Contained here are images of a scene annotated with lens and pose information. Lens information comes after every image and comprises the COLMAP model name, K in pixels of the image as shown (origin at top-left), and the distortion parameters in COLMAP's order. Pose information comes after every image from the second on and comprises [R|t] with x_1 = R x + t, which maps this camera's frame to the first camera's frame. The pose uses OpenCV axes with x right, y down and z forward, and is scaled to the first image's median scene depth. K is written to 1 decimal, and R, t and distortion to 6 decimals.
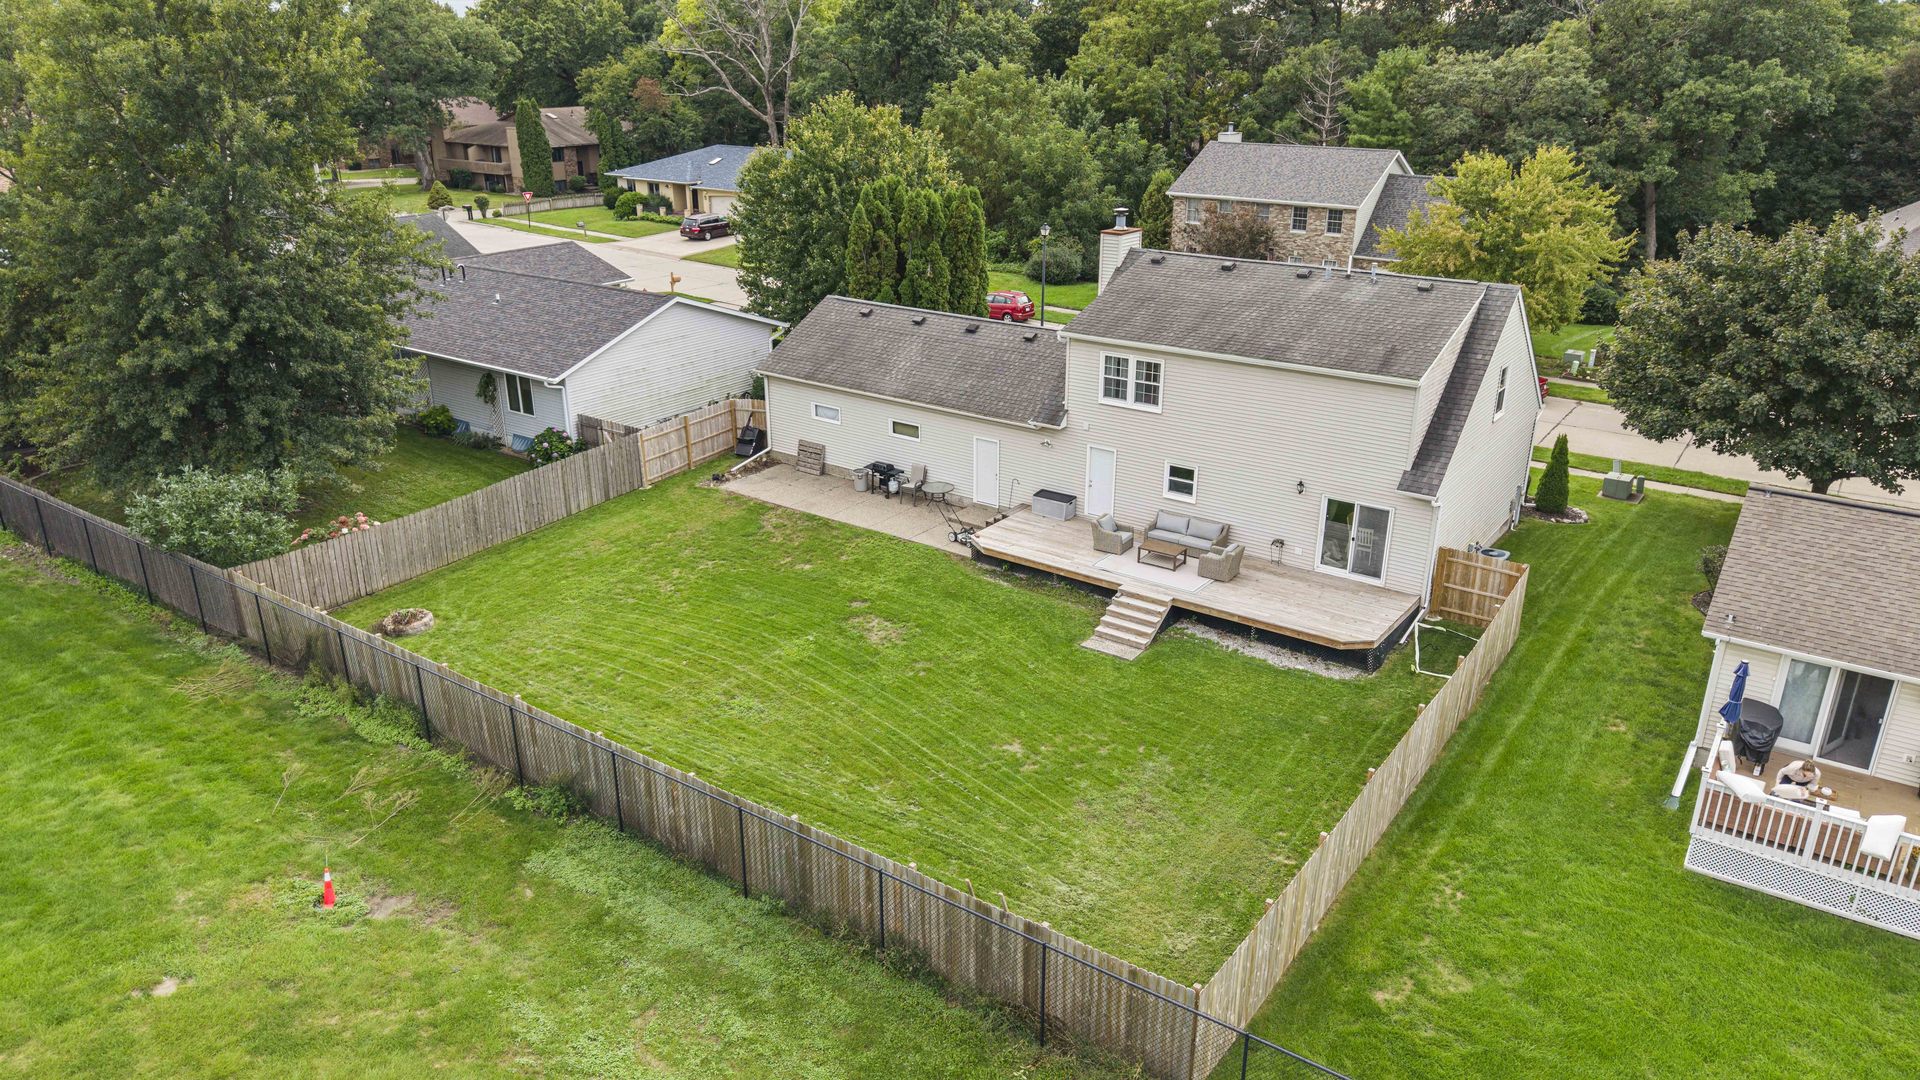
lens RADIAL K [[1295.6, 0, 960.0], [0, 1295.6, 540.0], [0, 0, 1]] dist [0.003103, -0.004689]
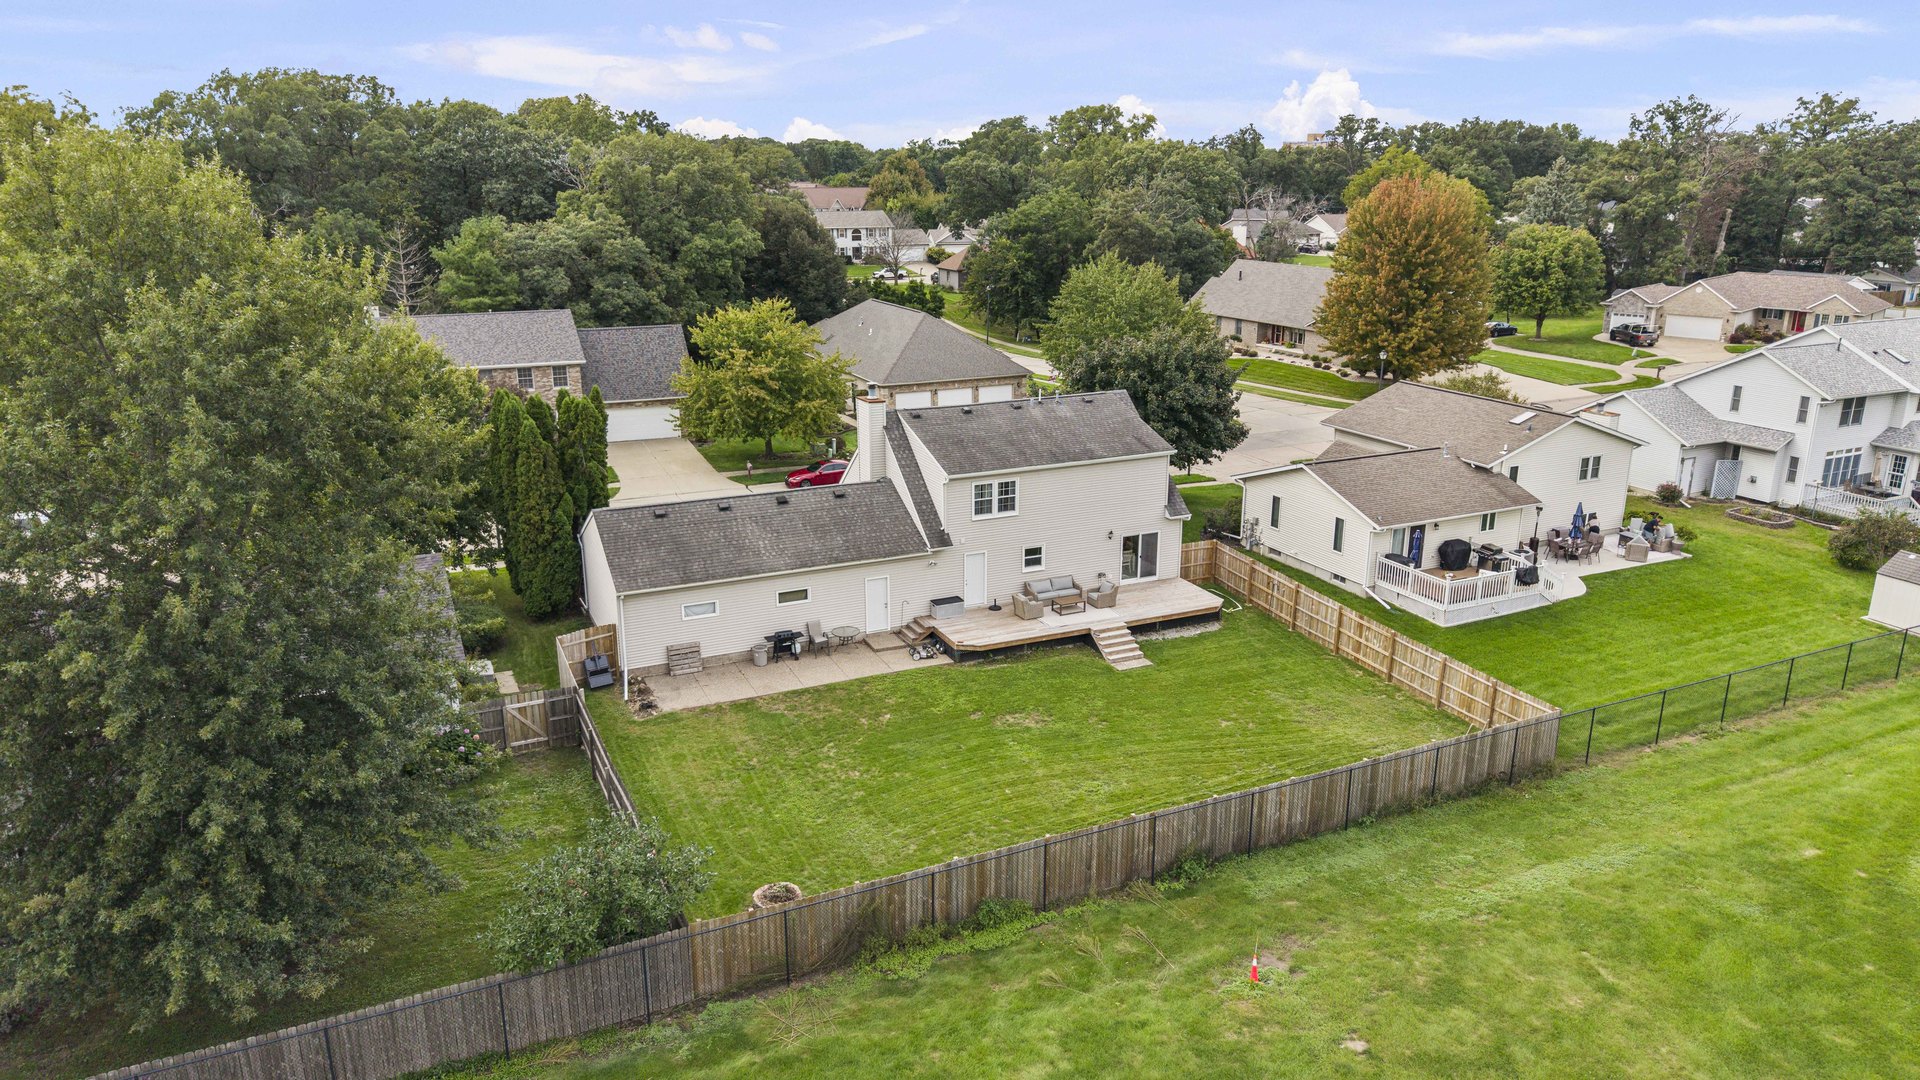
lens RADIAL K [[1299.4, 0, 962.5], [0, 1299.4, 509.7], [0, 0, 1]] dist [0.102973, -0.249192]
pose [[0.481545, -0.226628, 0.846613, -1.033100], [0.315559, 0.946035, 0.073756, -0.219057], [-0.817641, 0.231639, 0.527073, 0.295436]]
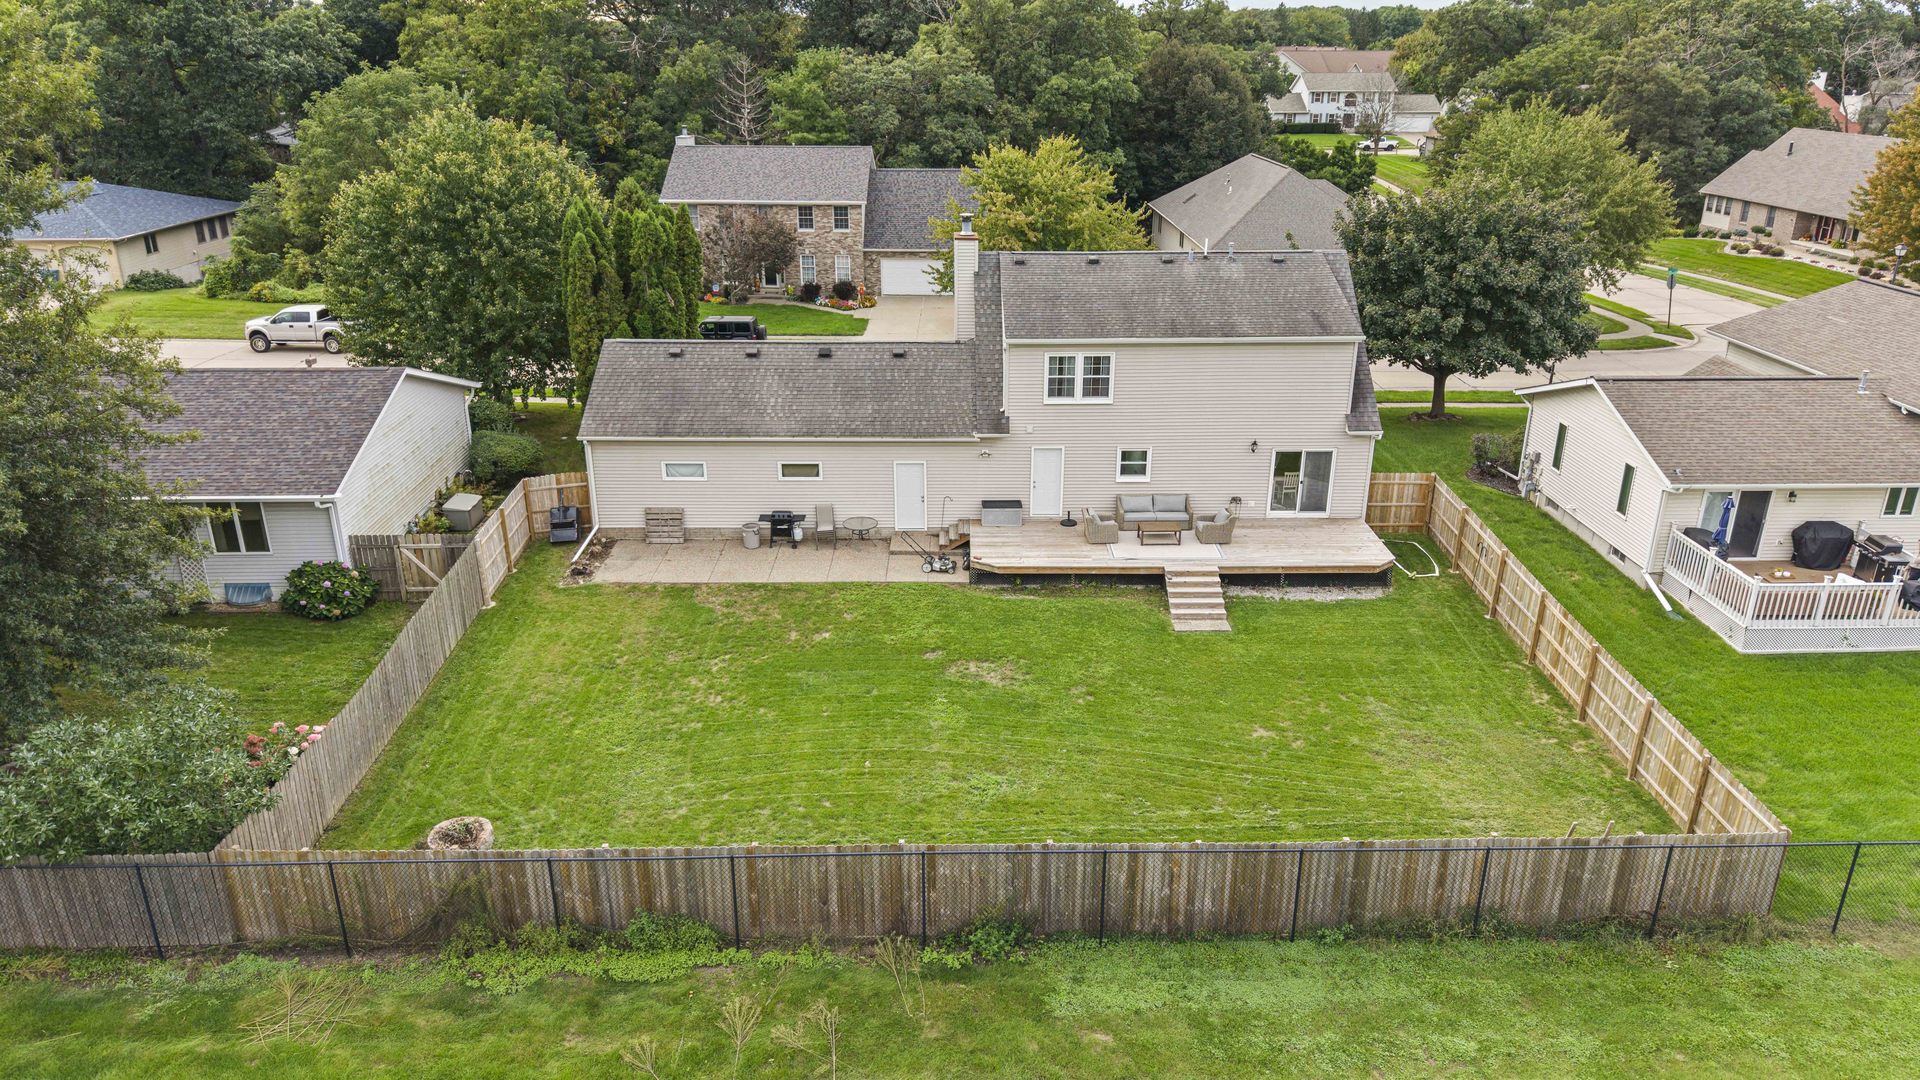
lens RADIAL K [[1292.9, 0, 960.0], [0, 1292.9, 540.0], [0, 0, 1]] dist [0.036806, -0.048573]
pose [[0.801310, -0.215120, 0.558235, -0.533704], [0.215065, 0.974316, 0.066748, -0.083723], [-0.558256, 0.066571, 0.826994, 0.204979]]
